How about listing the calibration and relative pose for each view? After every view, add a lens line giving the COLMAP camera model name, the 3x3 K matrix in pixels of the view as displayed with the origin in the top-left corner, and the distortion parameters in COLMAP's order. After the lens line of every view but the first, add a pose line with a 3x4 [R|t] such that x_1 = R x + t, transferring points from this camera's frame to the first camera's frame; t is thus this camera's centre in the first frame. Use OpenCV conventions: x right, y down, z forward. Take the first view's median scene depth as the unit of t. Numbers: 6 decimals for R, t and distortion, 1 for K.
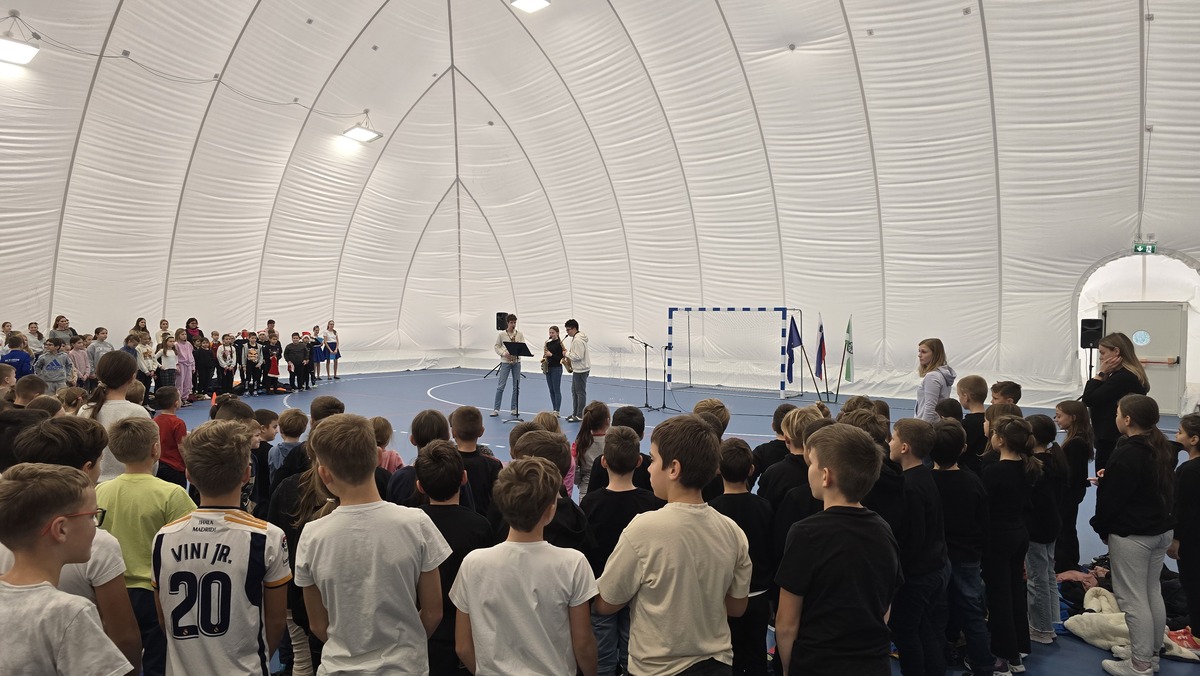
lens RADIAL K [[799.8, 0, 602.8], [0, 799.8, 356.6], [0, 0, 1]] dist [0.073864, -0.067940]
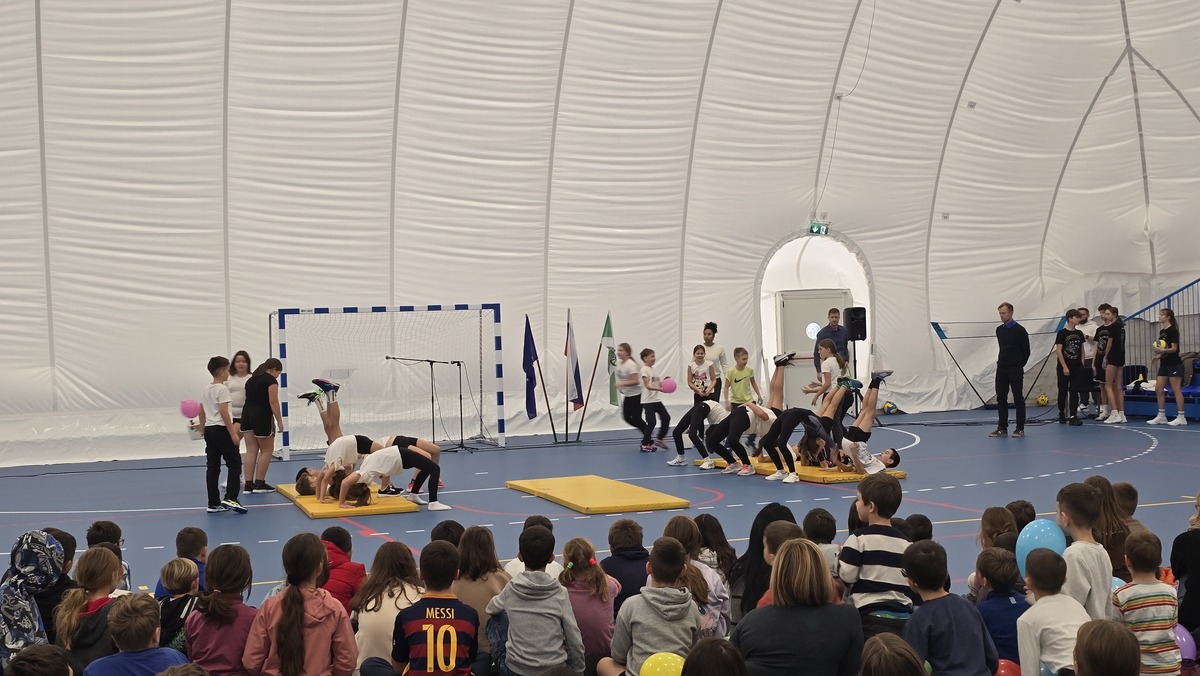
lens RADIAL K [[1574.3, 0, 606.5], [0, 1574.3, 343.7], [0, 0, 1]] dist [0.234793, -0.892992]
pose [[0.502188, -0.033507, 0.864109, -0.852176], [0.082344, 0.996561, -0.009213, -0.010598], [-0.860829, 0.075781, 0.503220, 0.310389]]
